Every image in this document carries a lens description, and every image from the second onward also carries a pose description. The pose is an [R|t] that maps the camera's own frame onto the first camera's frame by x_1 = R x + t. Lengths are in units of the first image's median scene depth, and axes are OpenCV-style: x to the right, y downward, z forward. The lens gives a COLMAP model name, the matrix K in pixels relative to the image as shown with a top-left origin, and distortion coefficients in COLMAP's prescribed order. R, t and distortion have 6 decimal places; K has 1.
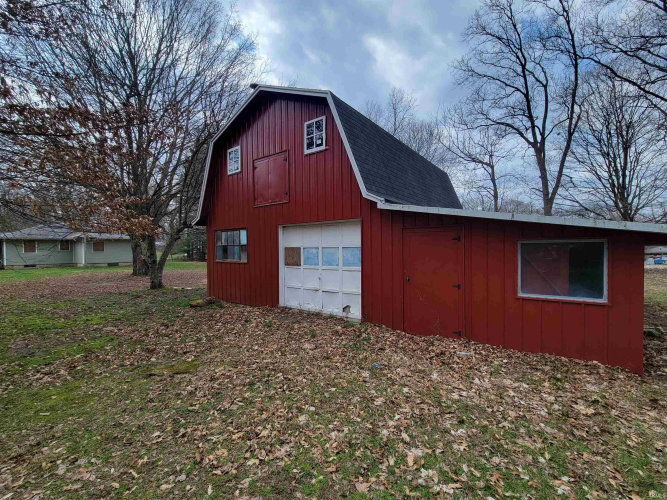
lens RADIAL K [[290.5, 0, 331.7], [0, 290.5, 252.1], [0, 0, 1]] dist [0.000712, -0.000434]
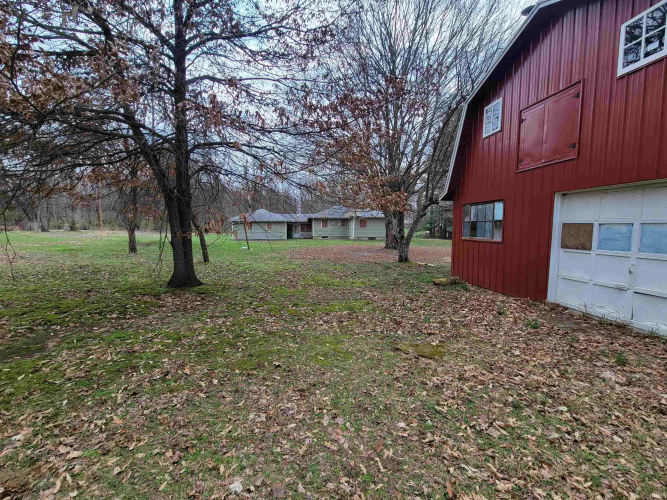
lens RADIAL K [[290.5, 0, 331.7], [0, 290.5, 252.1], [0, 0, 1]] dist [0.000712, -0.000434]
pose [[0.707895, 0.073115, -0.702523, -0.061436], [-0.020620, 0.996343, 0.082916, 0.007861], [0.706016, -0.044210, 0.706814, 0.087102]]
